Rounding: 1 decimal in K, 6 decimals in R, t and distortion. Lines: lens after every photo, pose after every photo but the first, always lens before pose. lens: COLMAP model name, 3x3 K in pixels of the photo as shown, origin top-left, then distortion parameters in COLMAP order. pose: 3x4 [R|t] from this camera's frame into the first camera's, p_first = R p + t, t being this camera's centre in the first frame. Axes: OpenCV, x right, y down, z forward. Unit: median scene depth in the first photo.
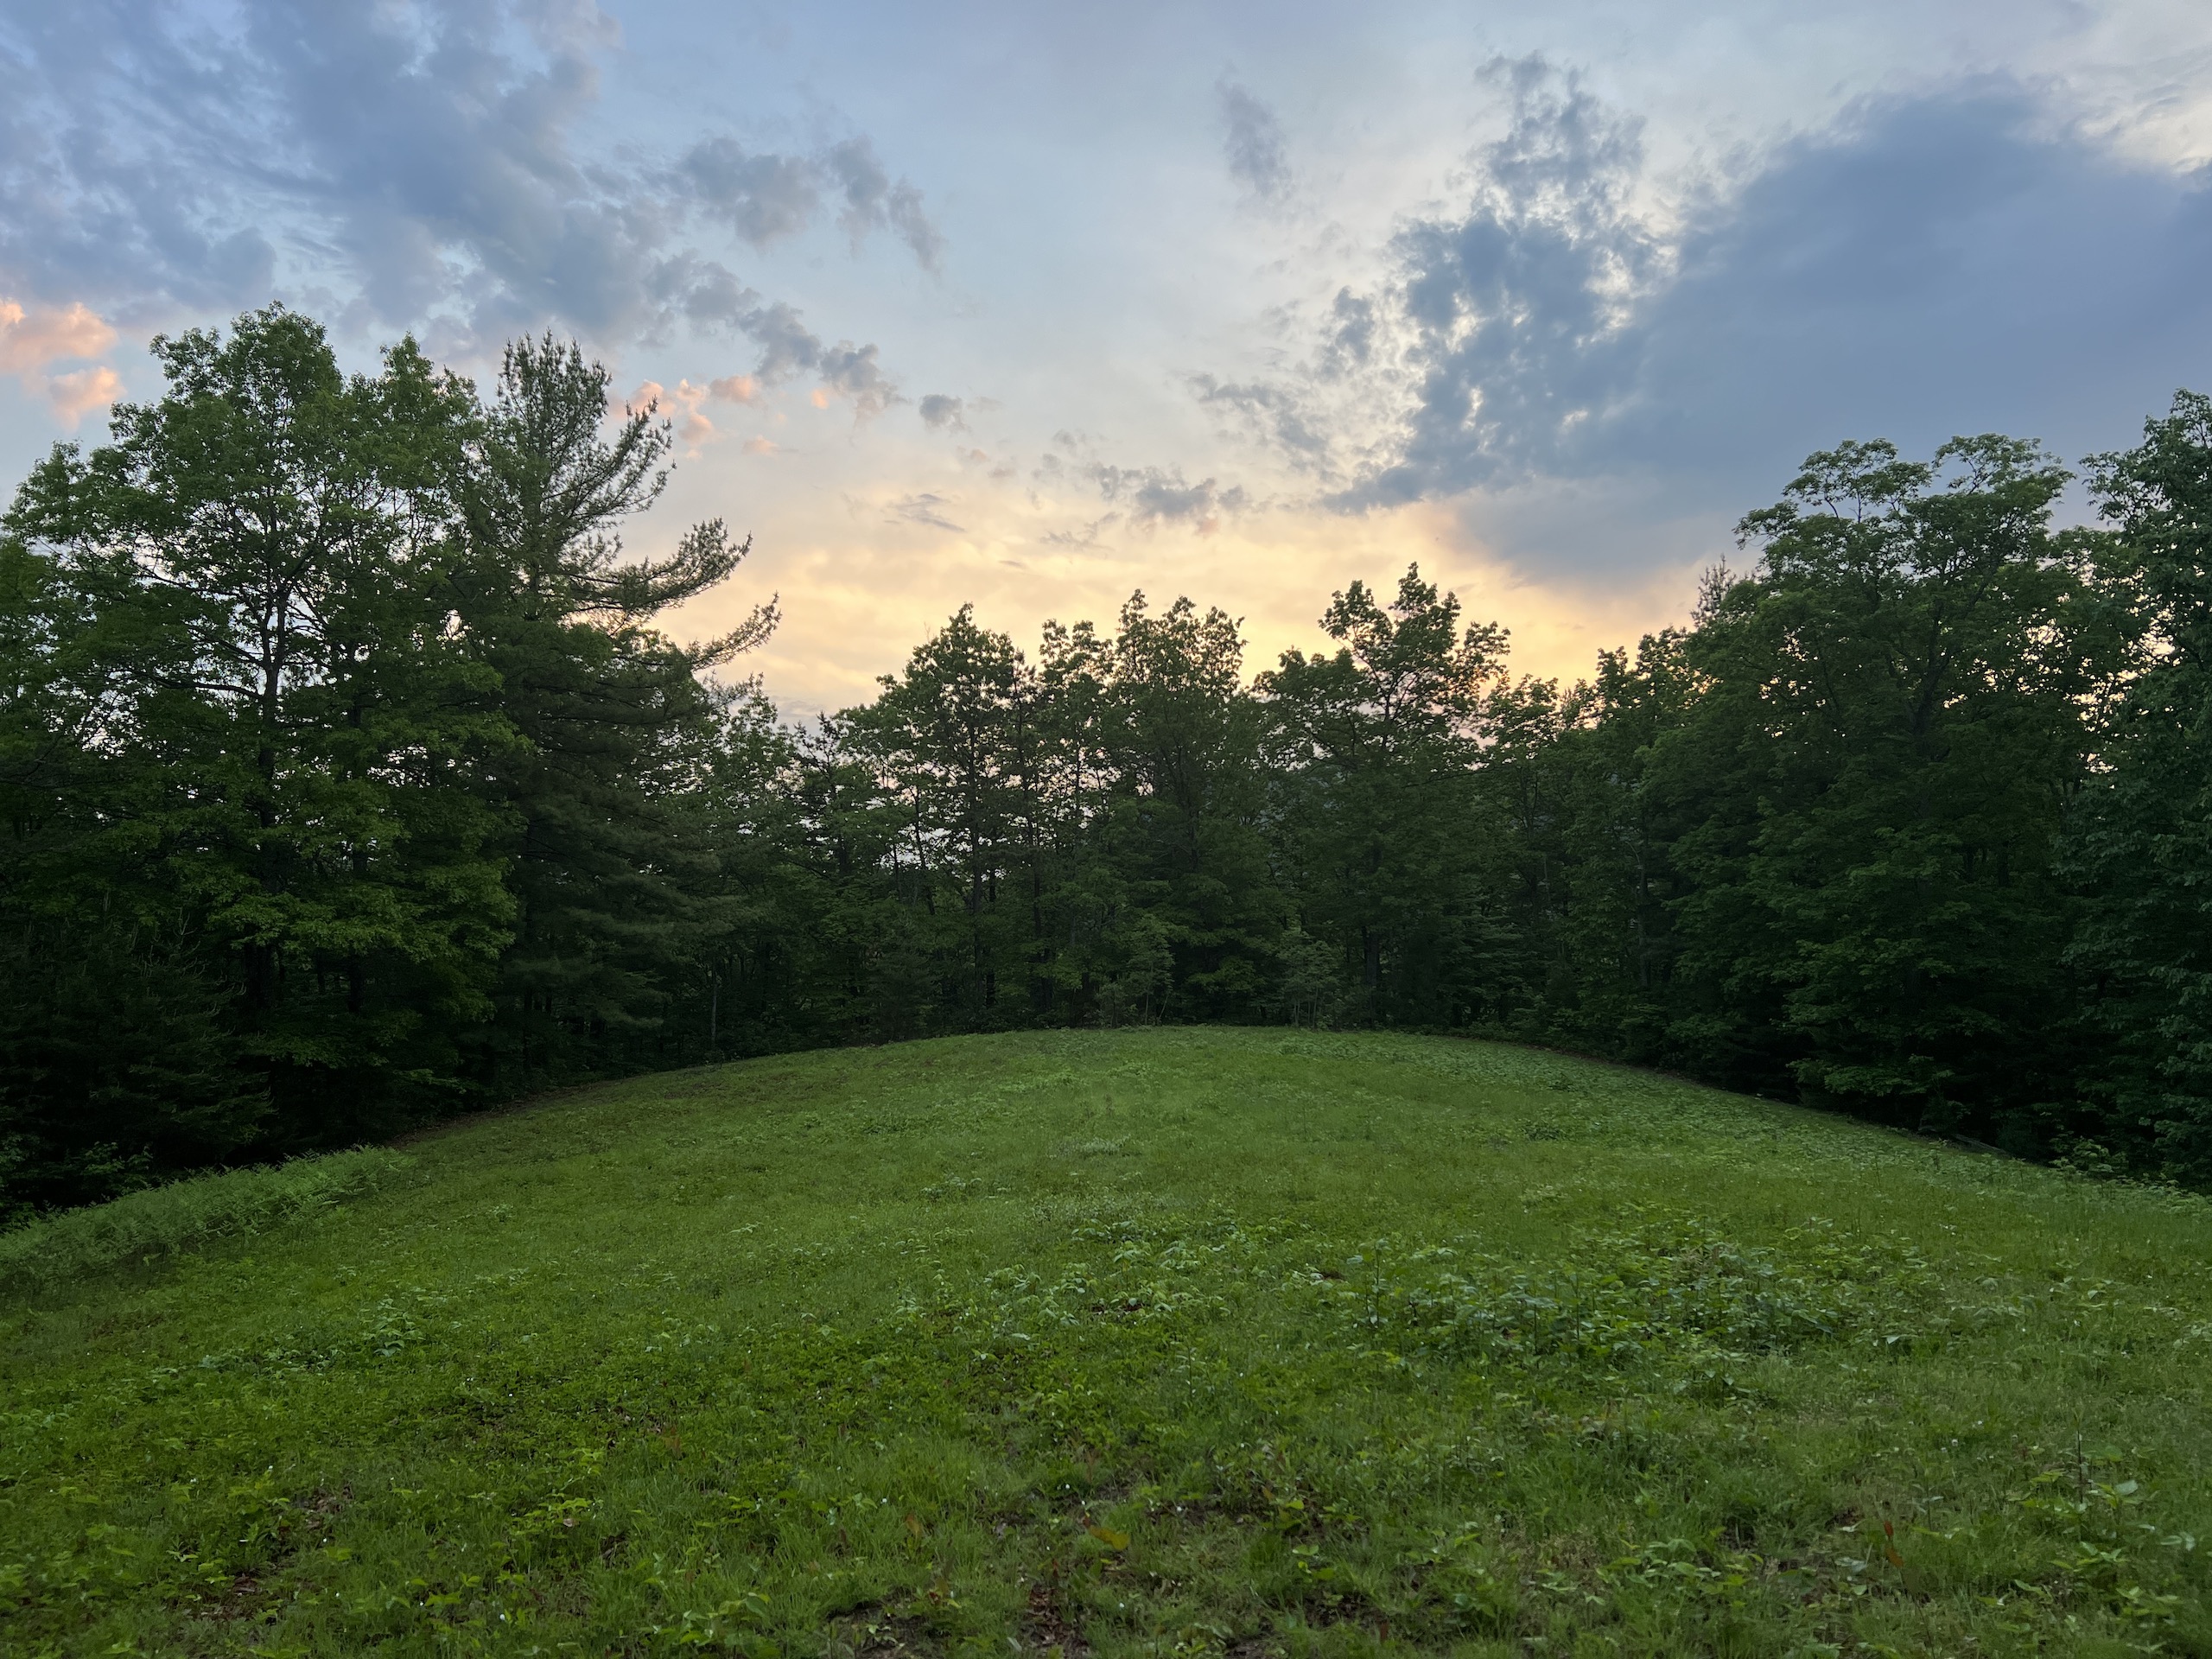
lens RADIAL K [[1646.2, 0, 1106.0], [0, 1646.2, 829.5], [0, 0, 1]] dist [0.001609, 0.000757]
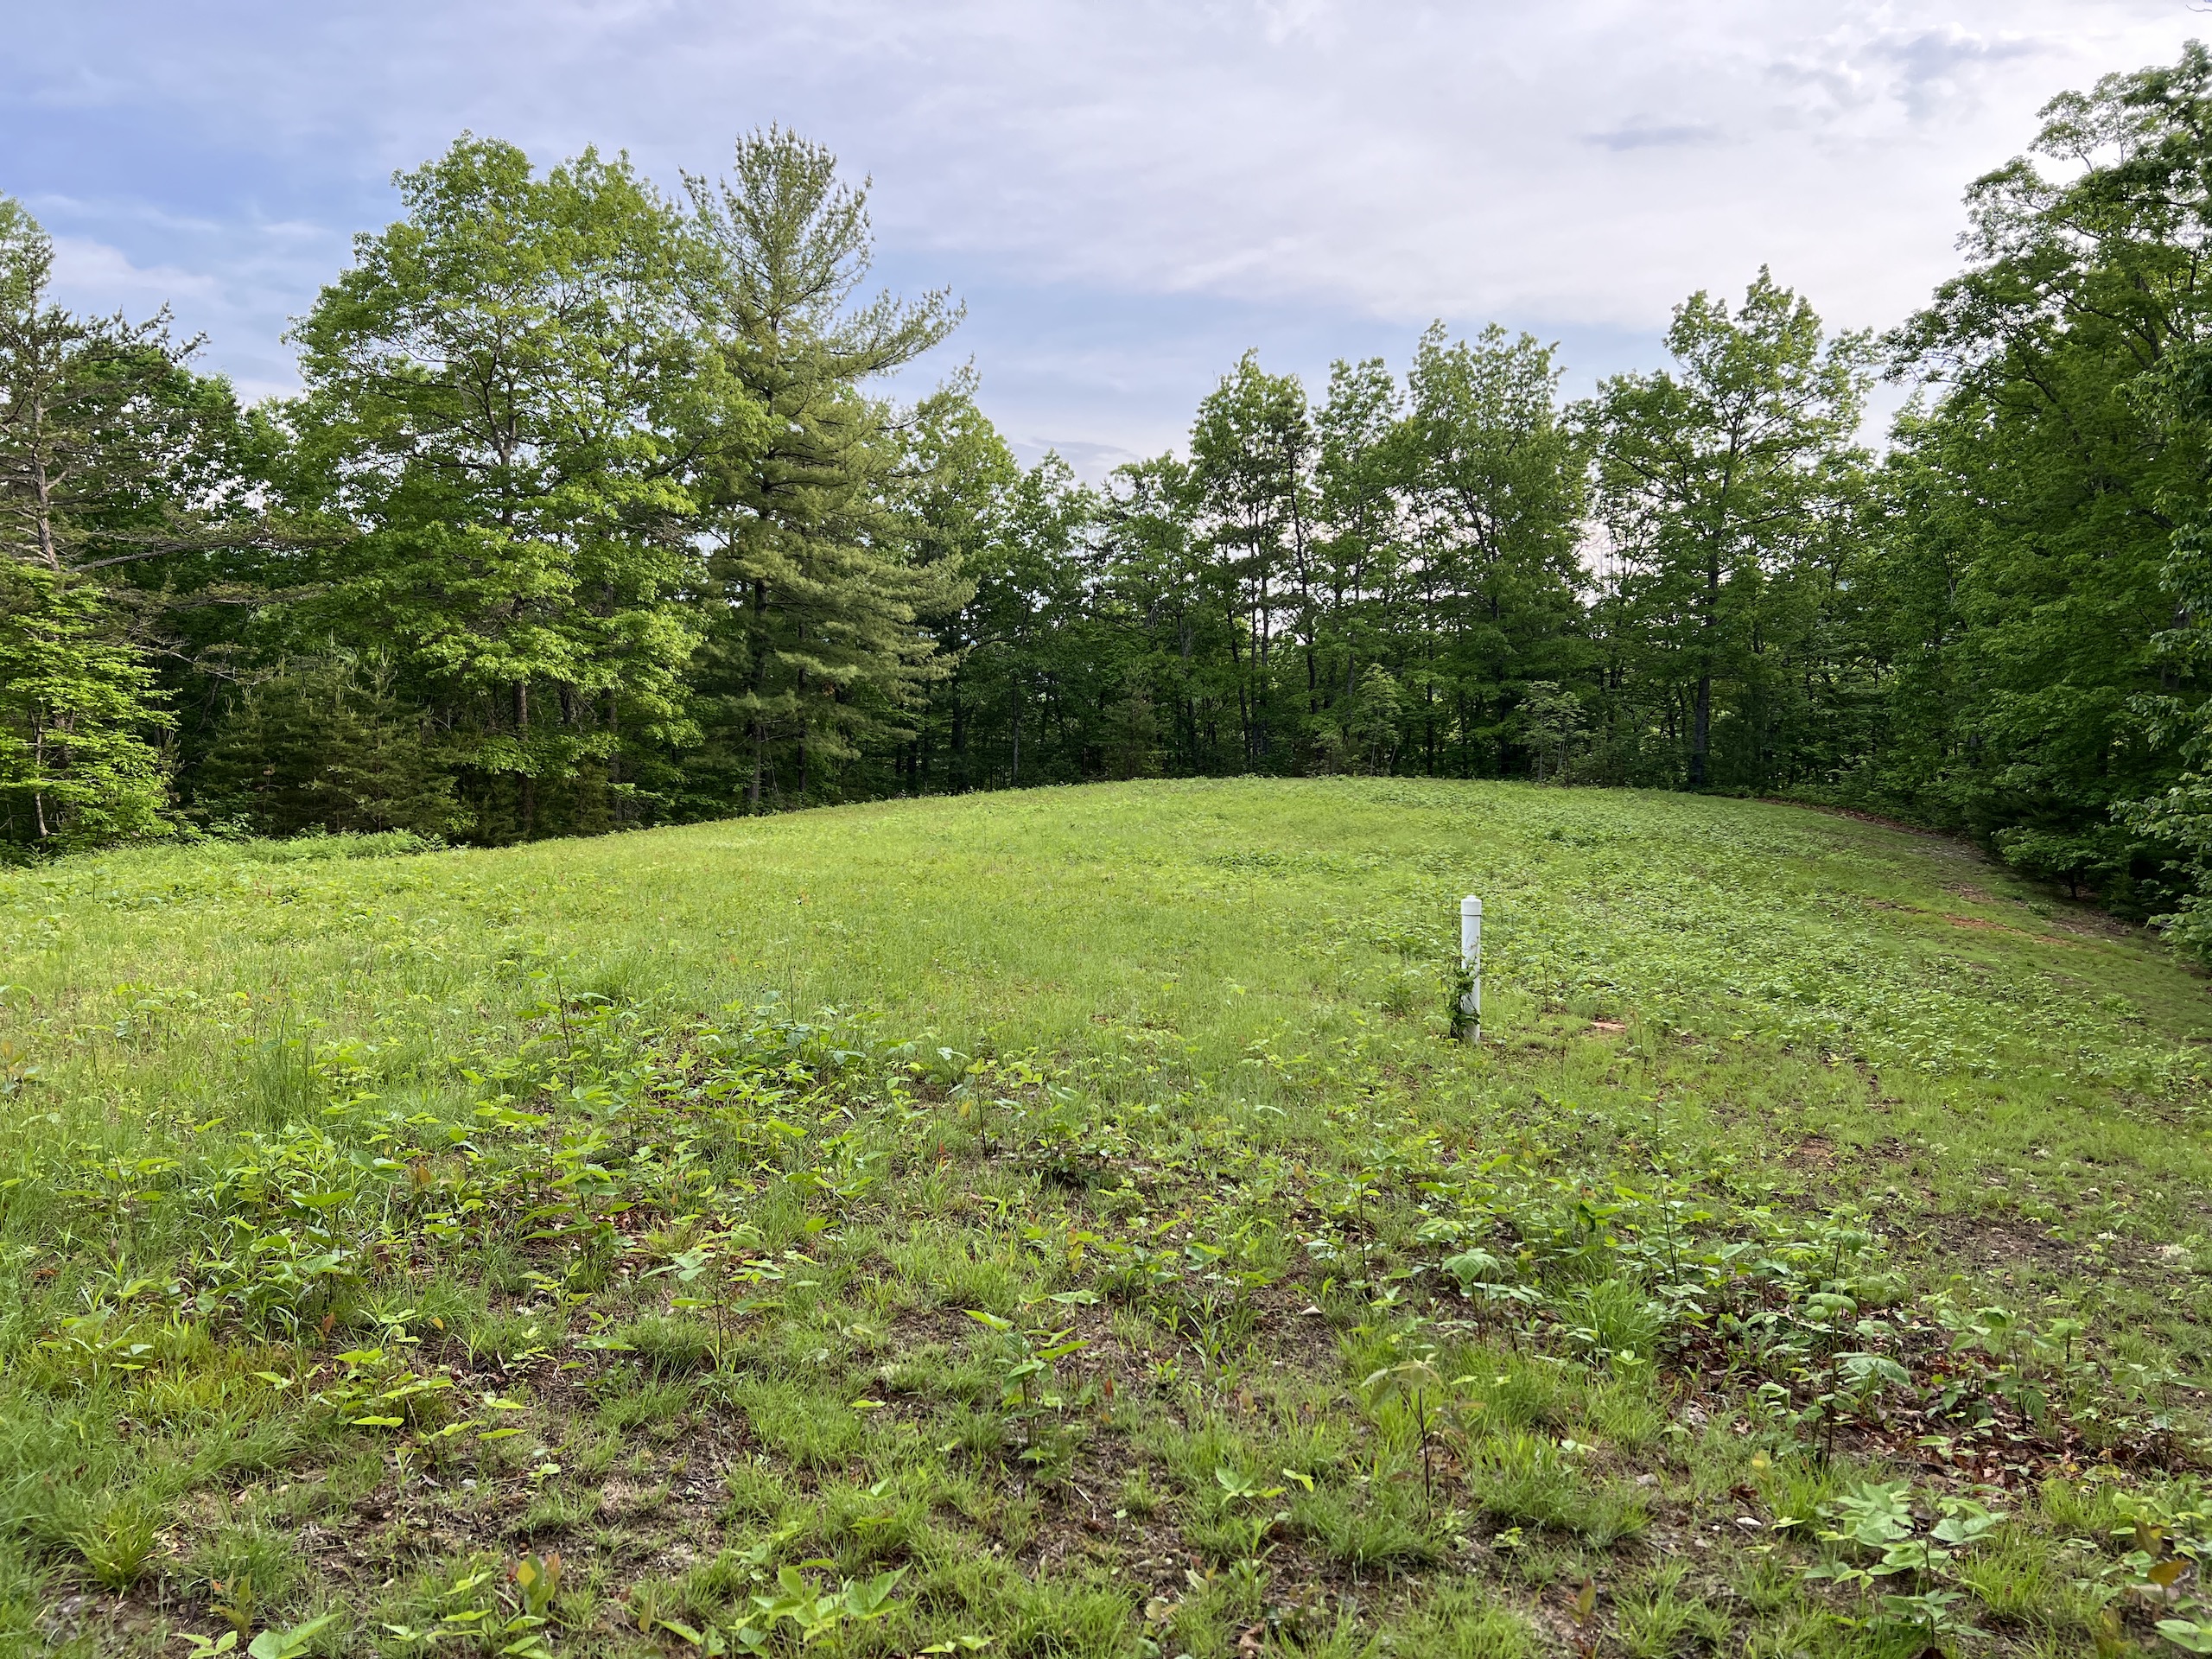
lens RADIAL K [[1646.2, 0, 1106.0], [0, 1646.2, 829.5], [0, 0, 1]] dist [0.001609, 0.000757]
pose [[0.925668, 0.042105, -0.375986, 0.216738], [0.013338, 0.989539, 0.143651, 0.006679], [0.378101, -0.137988, 0.915423, 0.015272]]
